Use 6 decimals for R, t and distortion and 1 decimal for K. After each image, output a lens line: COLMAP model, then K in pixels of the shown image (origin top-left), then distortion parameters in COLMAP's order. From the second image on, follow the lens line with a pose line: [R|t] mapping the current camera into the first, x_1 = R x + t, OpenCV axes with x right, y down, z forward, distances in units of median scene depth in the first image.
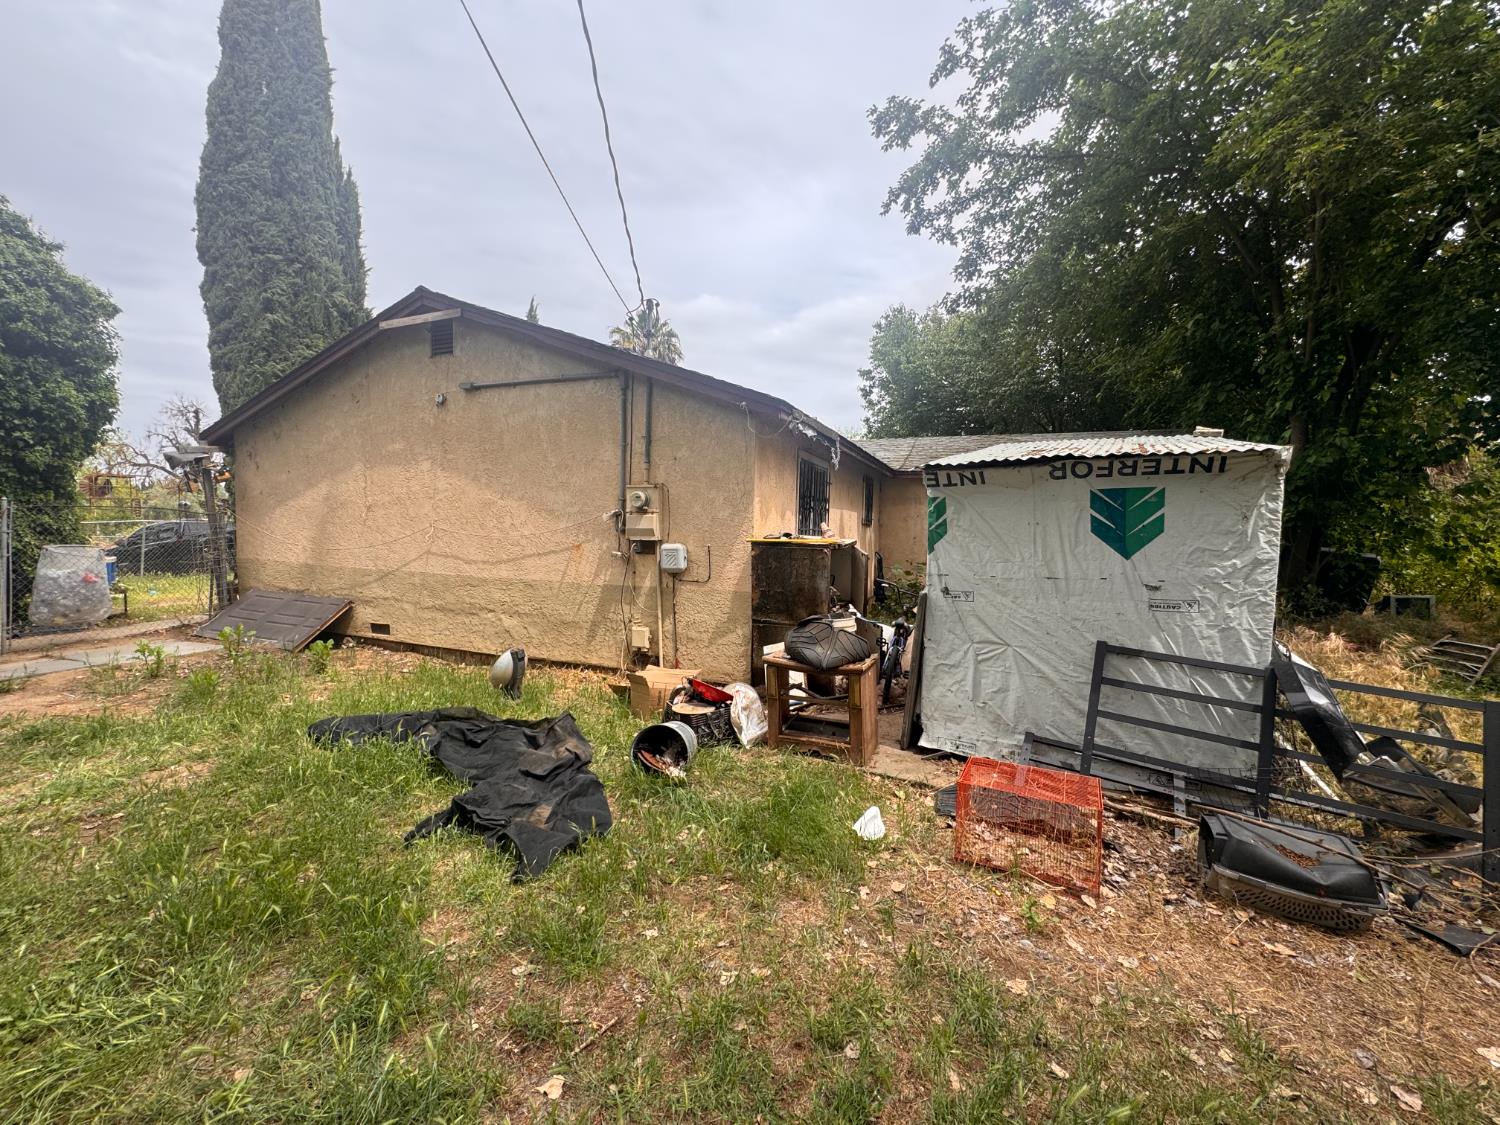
lens RADIAL K [[603.0, 0, 748.9], [0, 603.0, 563.2], [0, 0, 1]] dist [-0.001211, 0.001053]
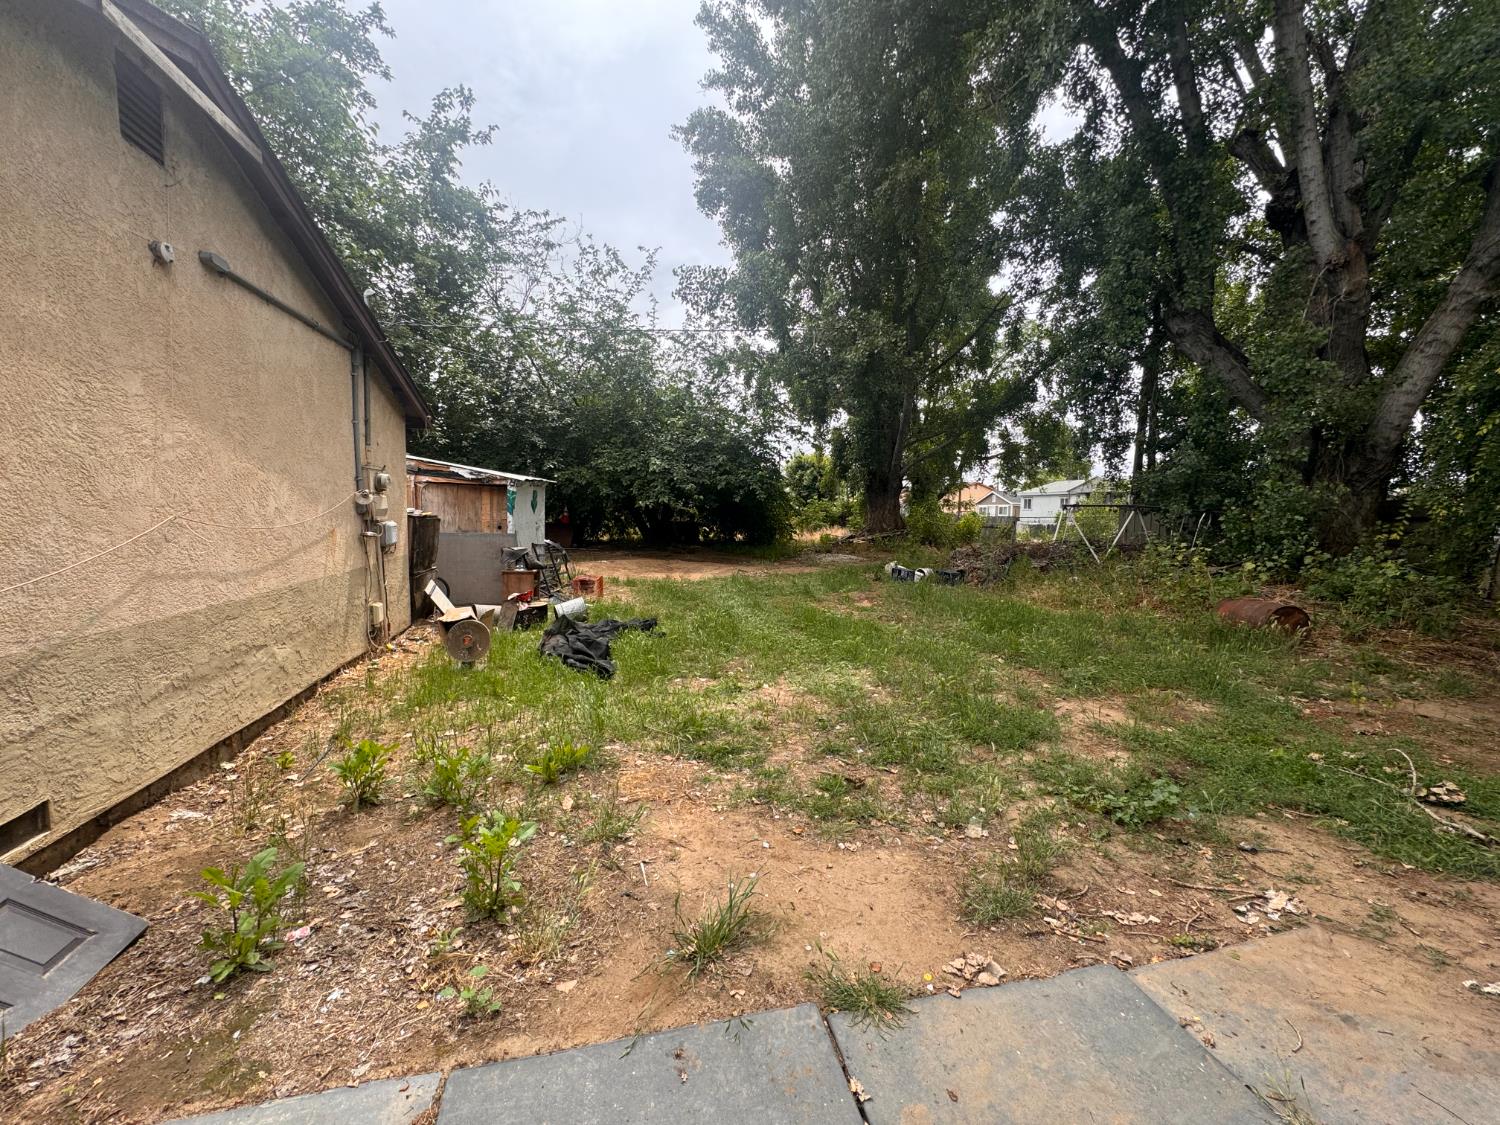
lens RADIAL K [[603.0, 0, 754.9], [0, 603.0, 561.3], [0, 0, 1]] dist [-0.001211, 0.001053]
pose [[-0.585894, -0.110402, 0.802832, -2.236256], [0.007352, 0.989912, 0.141494, -0.174625], [-0.810354, 0.088803, -0.579172, 1.709271]]
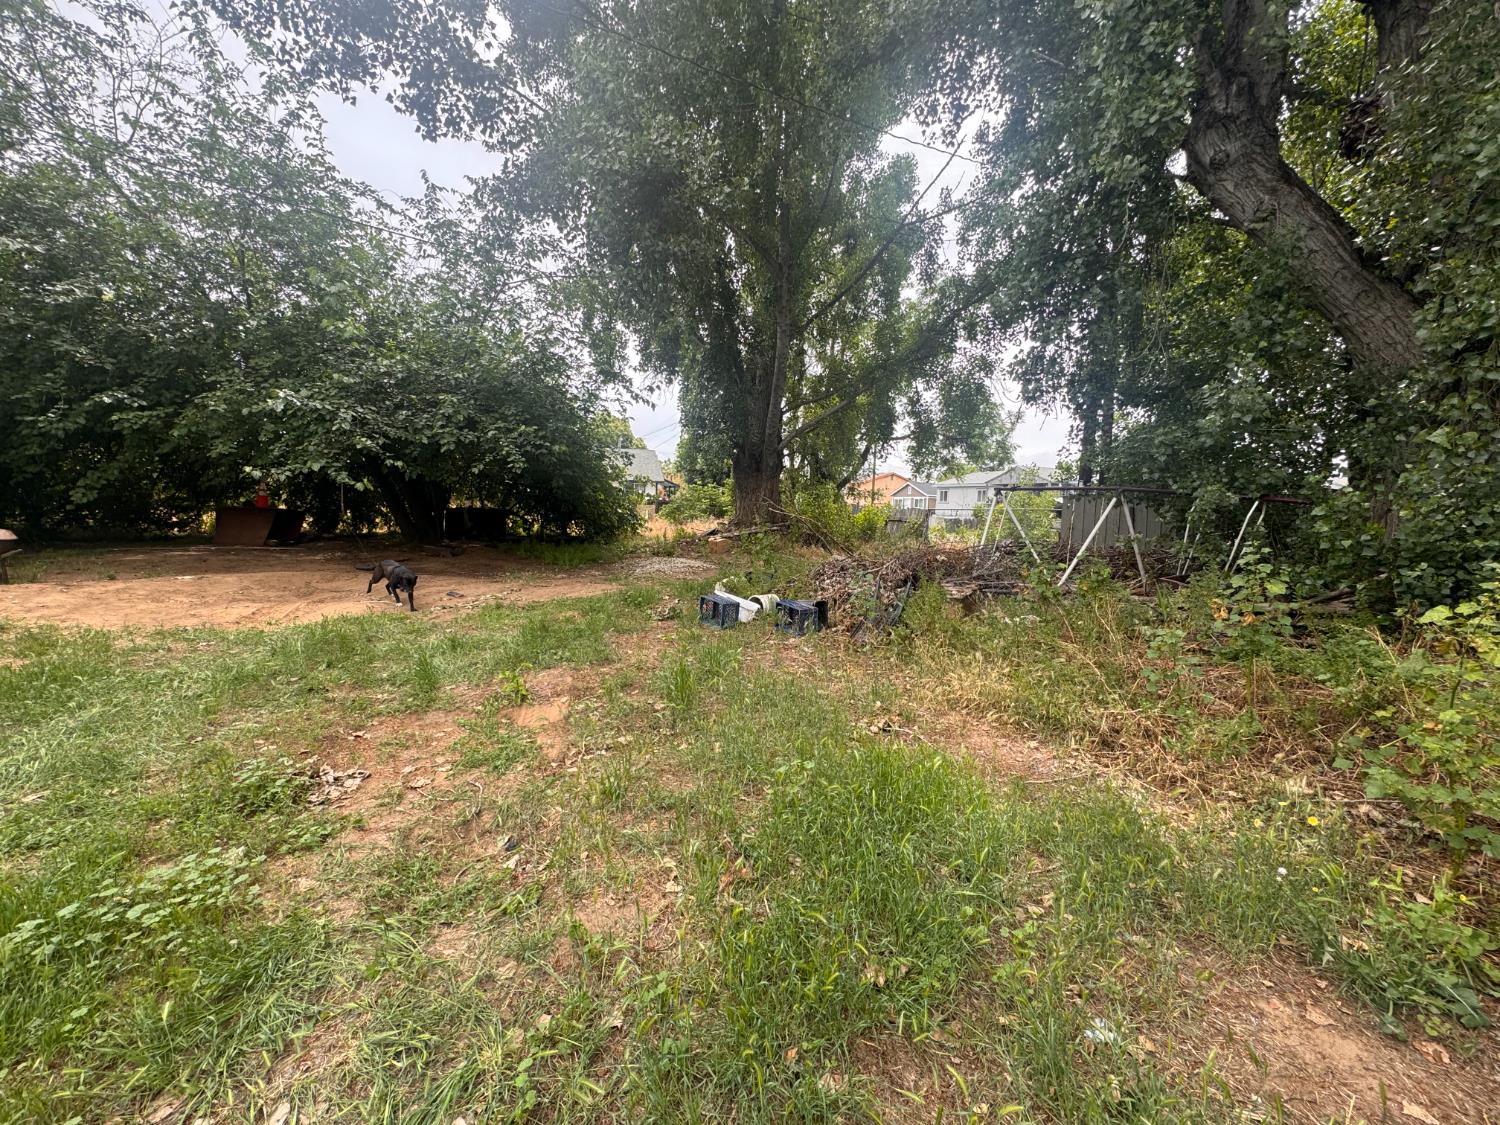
lens RADIAL K [[603.0, 0, 753.5], [0, 603.0, 559.3], [0, 0, 1]] dist [-0.001211, 0.001053]
pose [[-0.675812, -0.123777, 0.726607, -1.322542], [-0.016313, 0.988069, 0.153144, -0.035879], [-0.736894, 0.091644, -0.669768, 0.084556]]
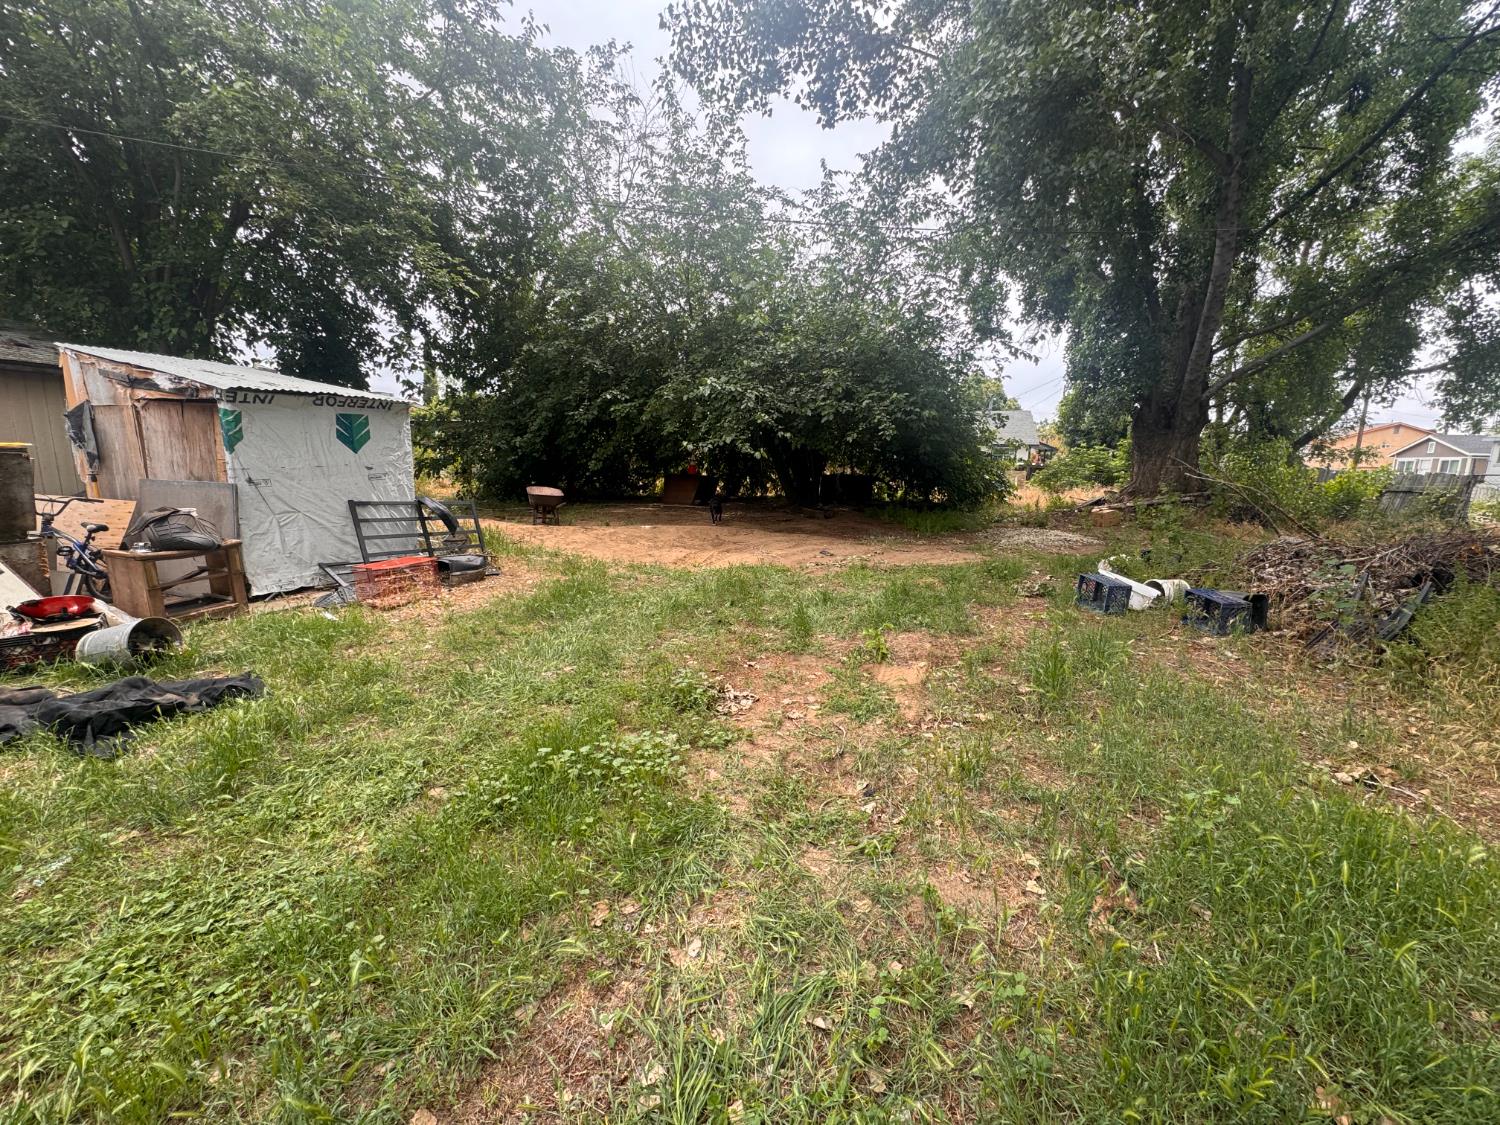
lens RADIAL K [[603.0, 0, 750.2], [0, 603.0, 560.2], [0, 0, 1]] dist [-0.001211, 0.001053]
pose [[-0.157919, -0.198975, 0.967197, -1.302121], [0.025885, 0.978317, 0.205489, -0.031368], [-0.987113, 0.057486, -0.149344, 0.093829]]
